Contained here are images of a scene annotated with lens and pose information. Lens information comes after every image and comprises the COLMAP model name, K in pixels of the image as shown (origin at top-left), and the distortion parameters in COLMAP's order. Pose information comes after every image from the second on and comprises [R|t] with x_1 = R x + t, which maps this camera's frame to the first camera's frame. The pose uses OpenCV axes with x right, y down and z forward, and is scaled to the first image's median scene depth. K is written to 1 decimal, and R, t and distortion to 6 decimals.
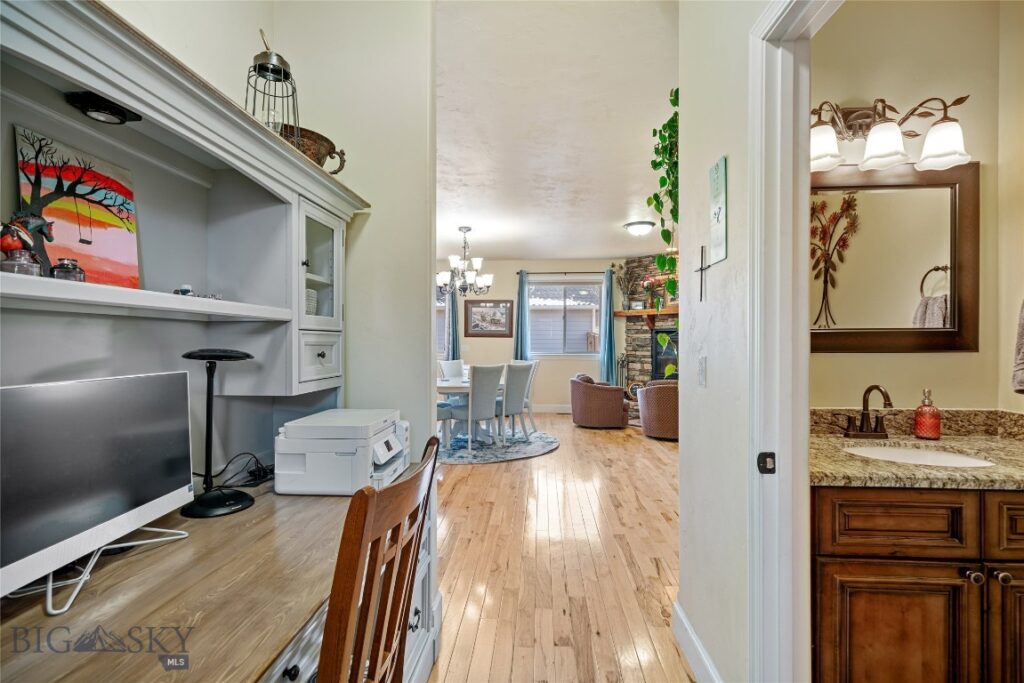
lens RADIAL K [[478.6, 0, 511.2], [0, 478.6, 343.7], [0, 0, 1]] dist [0.004305, 0.000157]
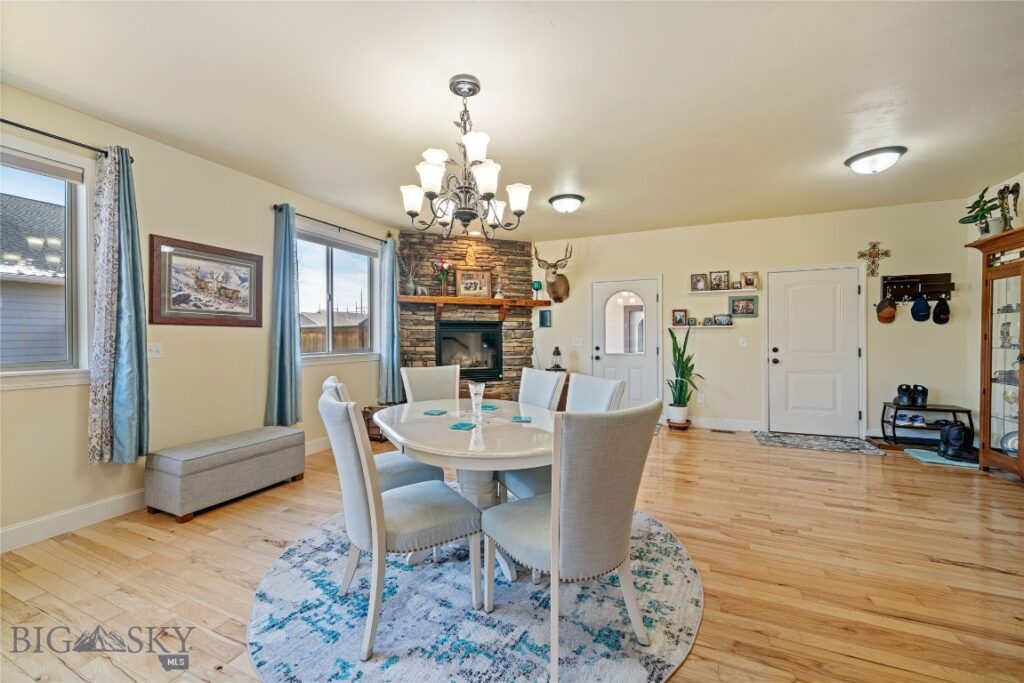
lens RADIAL K [[404.8, 0, 507.2], [0, 404.8, 338.5], [0, 0, 1]] dist [0.001253, 0.000162]
pose [[0.340834, -0.008582, 0.940084, -0.333303], [0.007460, 0.999952, 0.006424, -0.001706], [-0.940094, 0.004823, 0.340881, 0.617505]]
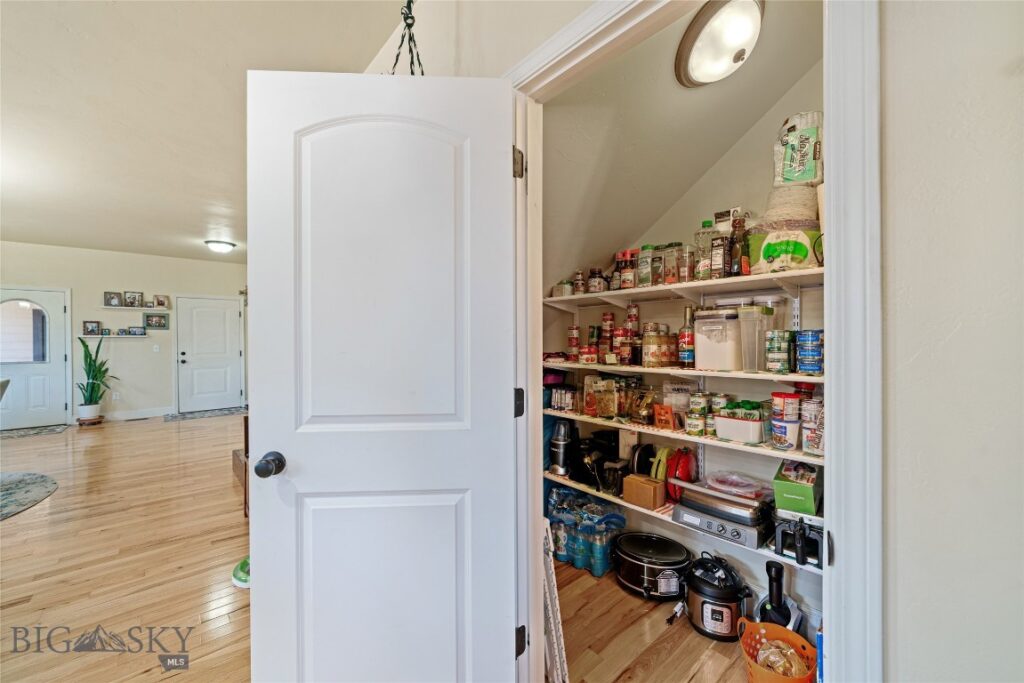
lens RADIAL K [[404.8, 0, 512.2], [0, 404.8, 341.9], [0, 0, 1]] dist [0.001253, 0.000162]
pose [[-0.695901, -0.005016, 0.718120, -0.709210], [0.005347, 0.999912, 0.012166, -0.008560], [-0.718118, 0.012307, -0.695812, 0.541243]]
